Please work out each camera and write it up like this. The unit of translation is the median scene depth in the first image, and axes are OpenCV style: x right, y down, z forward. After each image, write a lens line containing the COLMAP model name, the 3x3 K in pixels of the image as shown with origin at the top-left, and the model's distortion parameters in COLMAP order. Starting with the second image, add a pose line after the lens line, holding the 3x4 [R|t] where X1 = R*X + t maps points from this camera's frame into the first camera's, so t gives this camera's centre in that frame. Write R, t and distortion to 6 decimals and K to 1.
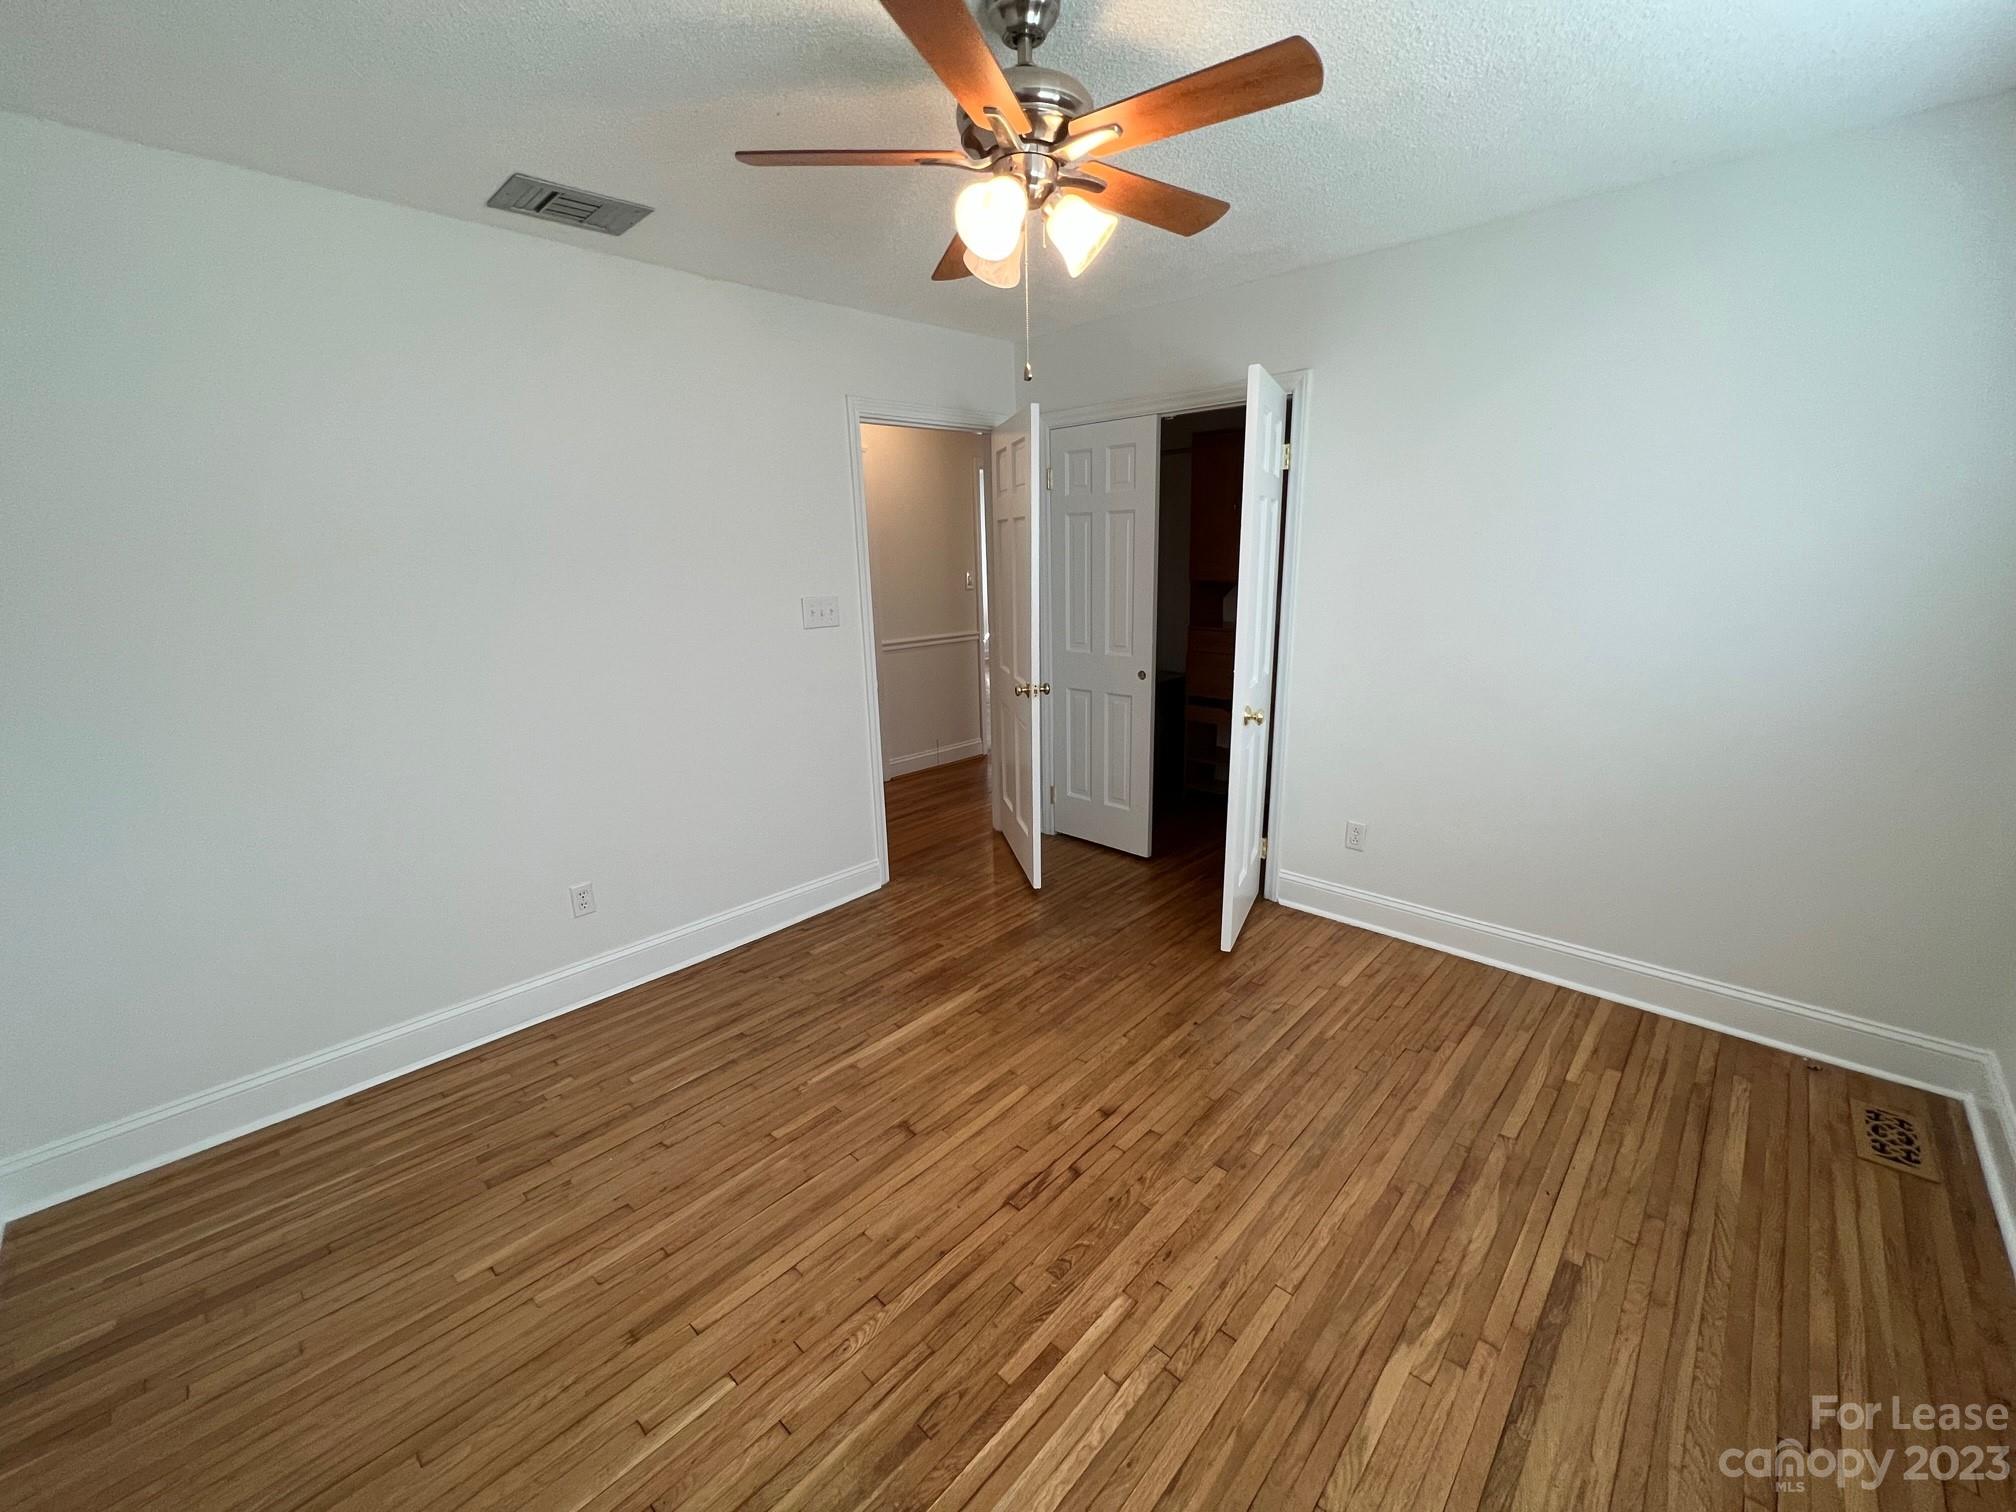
lens RADIAL K [[810.1, 0, 1006.0], [0, 810.1, 754.4], [0, 0, 1]] dist [0.000711, 0.000084]
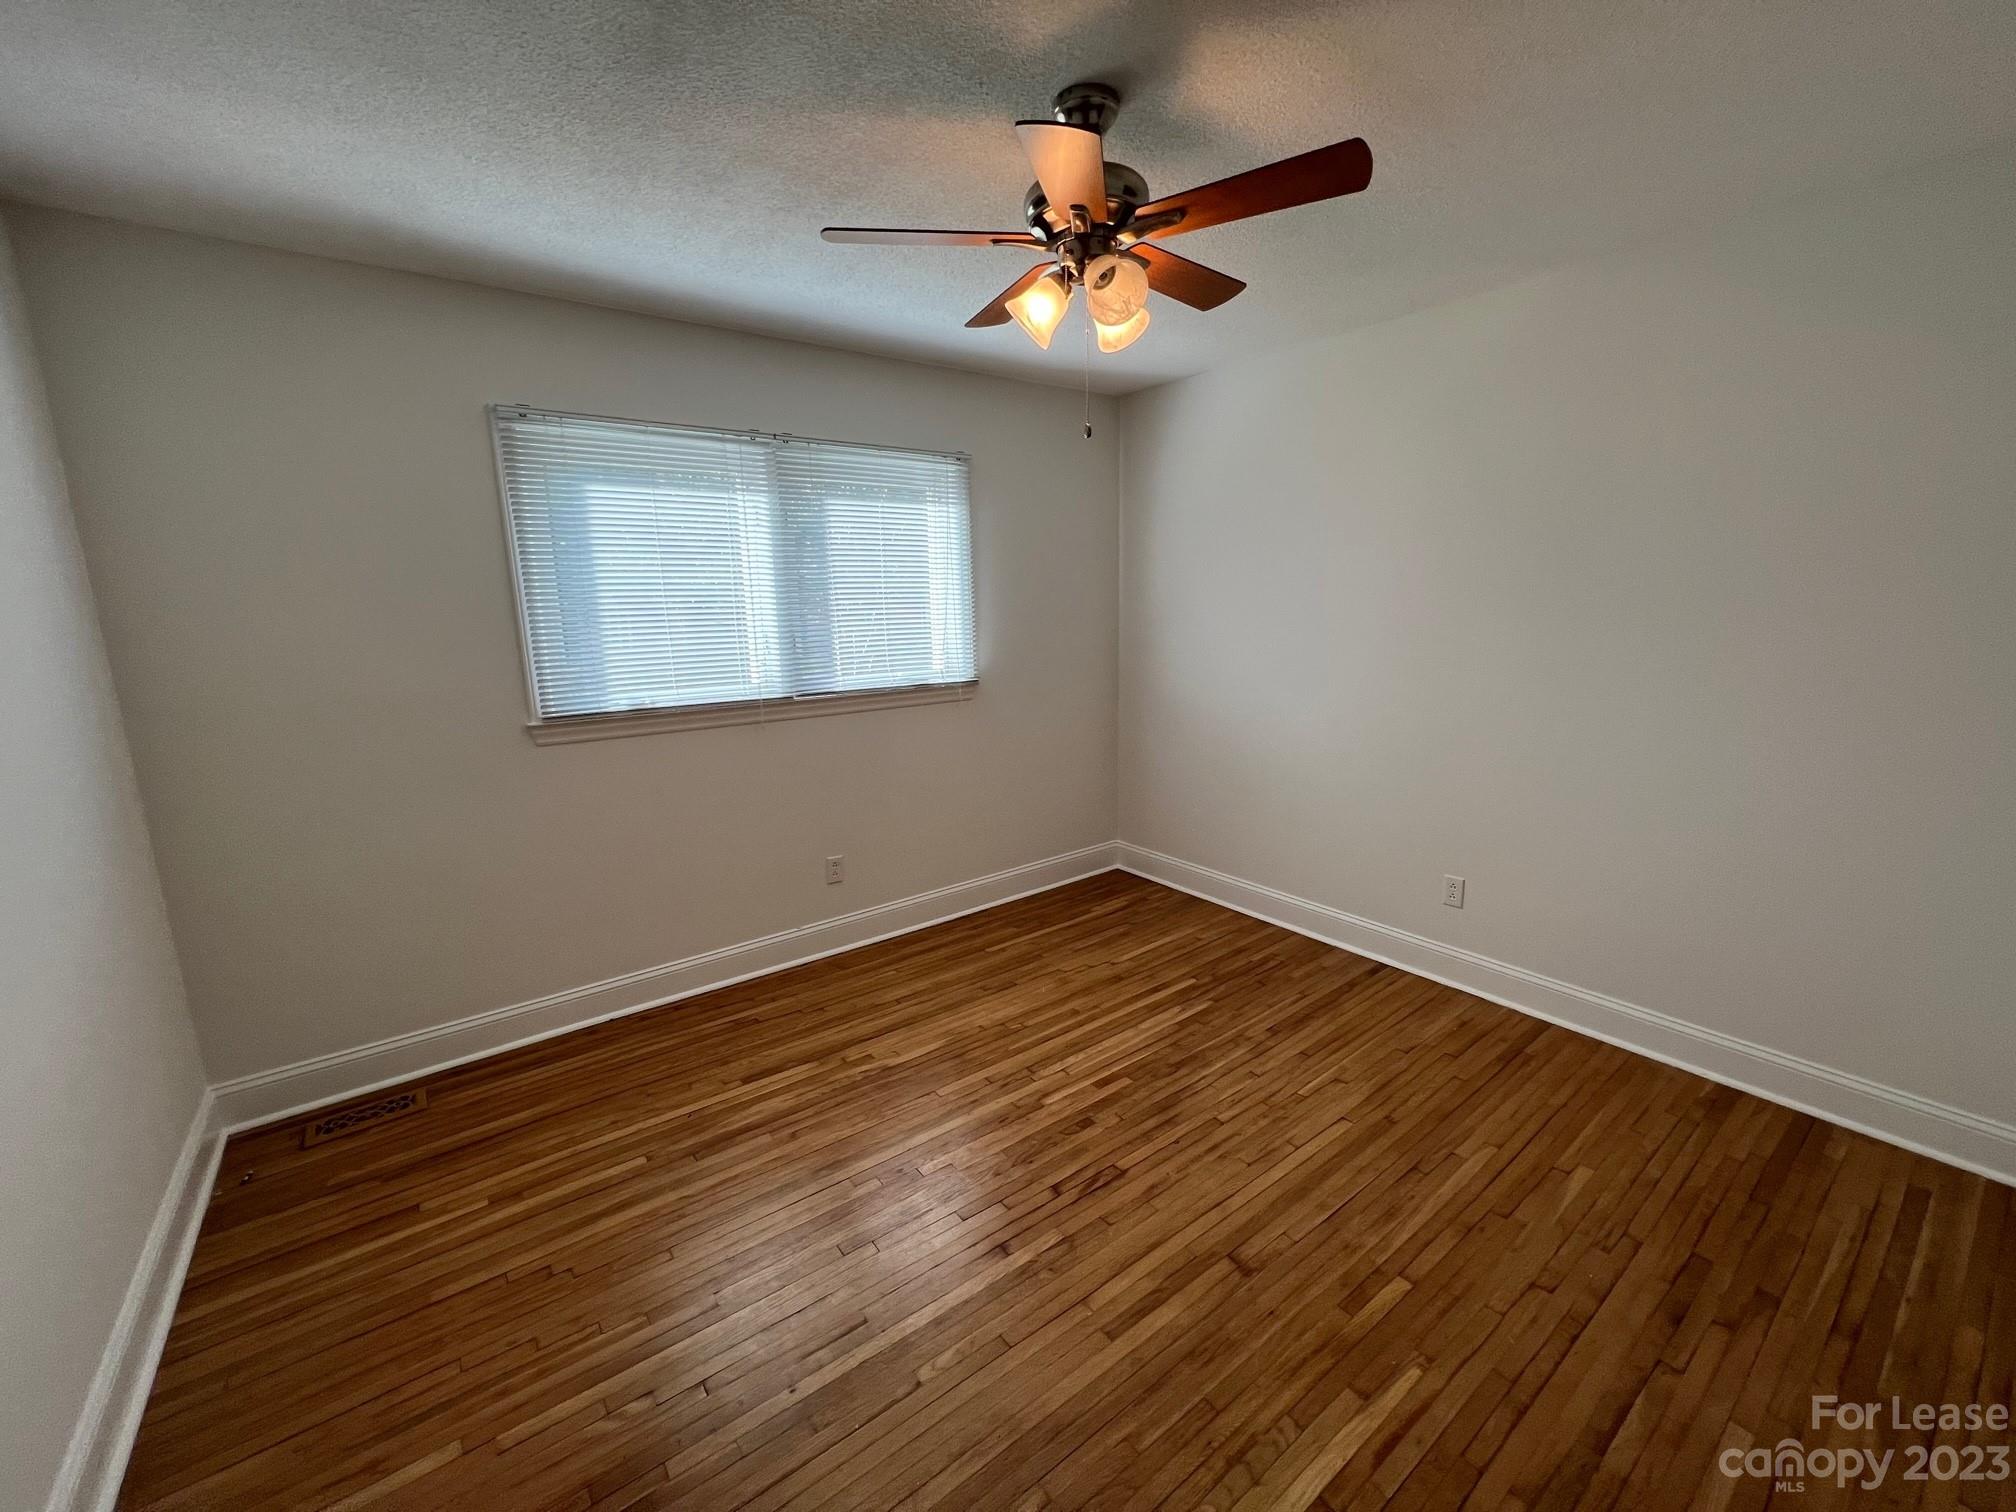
lens RADIAL K [[807.0, 0, 1009.6], [0, 807.0, 747.6], [0, 0, 1]] dist [0.001932, -0.000035]
pose [[-0.984859, 0.011803, 0.172956, -0.042948], [0.082703, 0.908818, 0.408914, -0.437761], [-0.152359, 0.417027, -0.896033, 1.767006]]
